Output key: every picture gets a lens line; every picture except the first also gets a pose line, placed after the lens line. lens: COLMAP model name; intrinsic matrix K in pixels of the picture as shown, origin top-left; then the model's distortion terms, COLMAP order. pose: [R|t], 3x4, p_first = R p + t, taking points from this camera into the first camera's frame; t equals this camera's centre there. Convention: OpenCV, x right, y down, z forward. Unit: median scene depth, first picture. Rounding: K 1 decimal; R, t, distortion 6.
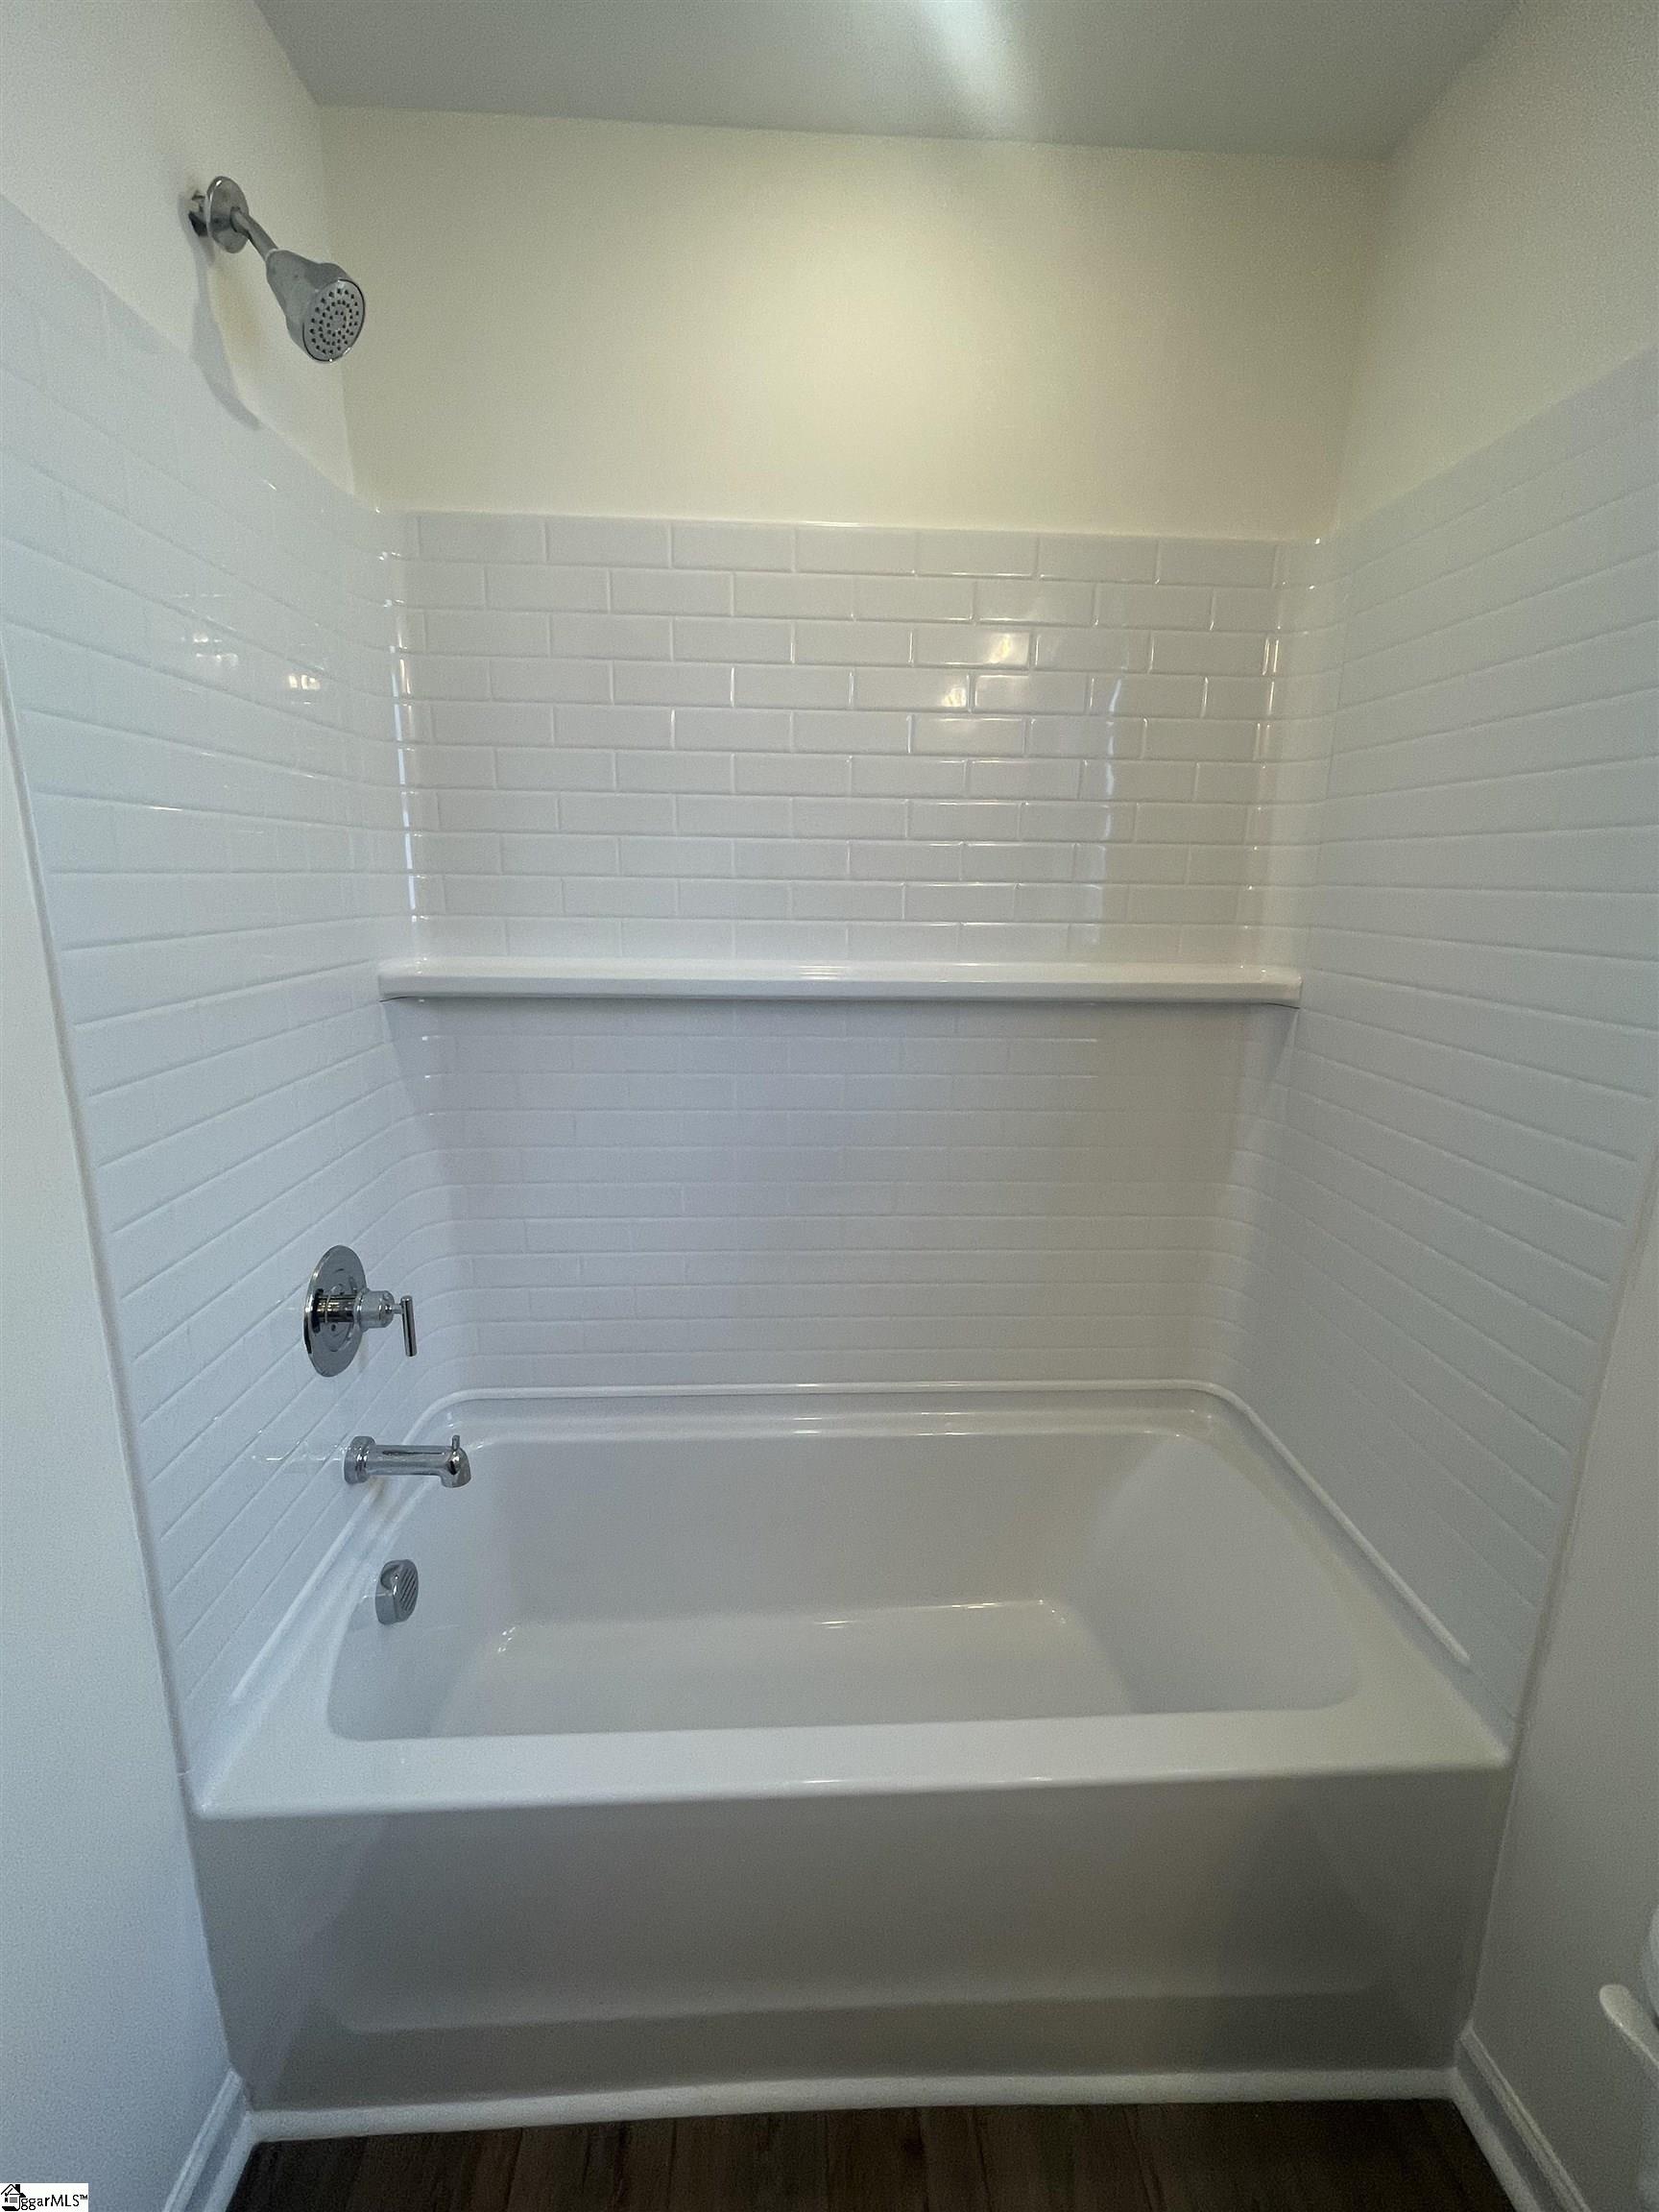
lens RADIAL K [[939.3, 0, 814.6], [0, 939.3, 1093.7], [0, 0, 1]] dist [-0.006523, -0.000316]
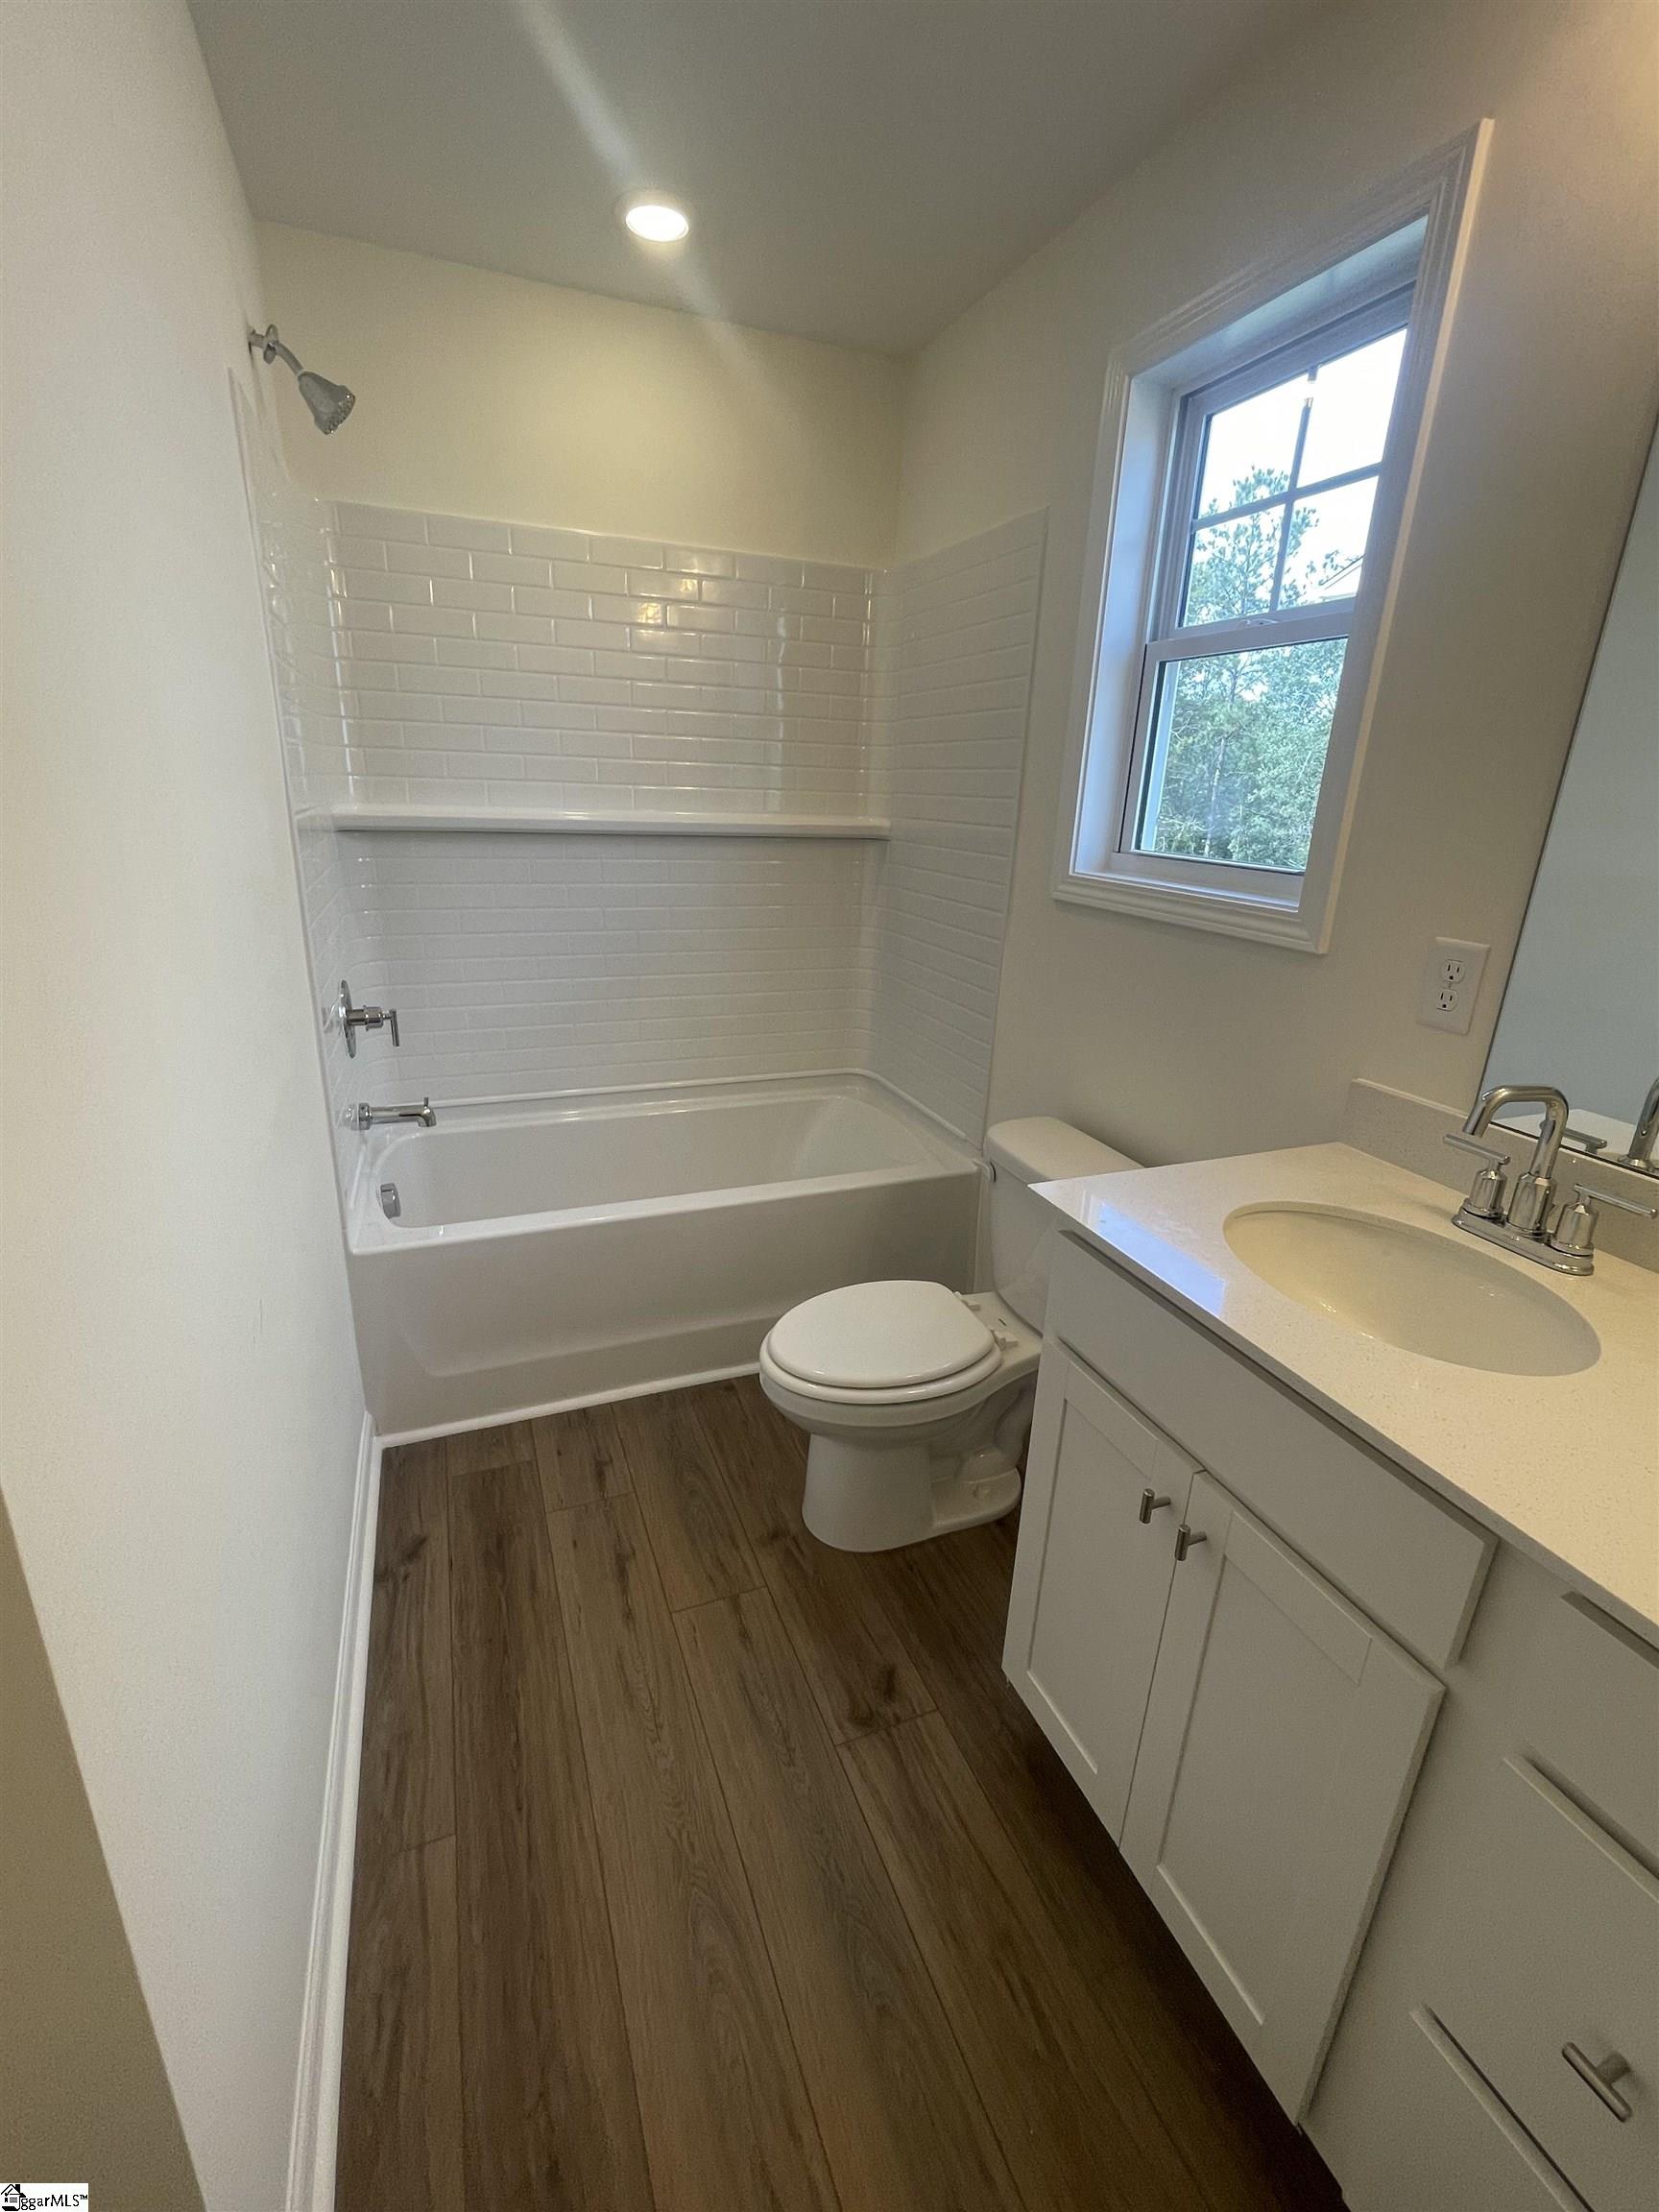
lens RADIAL K [[939.3, 0, 814.6], [0, 939.3, 1093.7], [0, 0, 1]] dist [-0.006523, -0.000316]
pose [[0.946004, -0.083746, 0.313150, -0.235414], [0.053483, 0.993135, 0.104027, 0.208854], [-0.319712, -0.081662, 0.943989, -0.731511]]
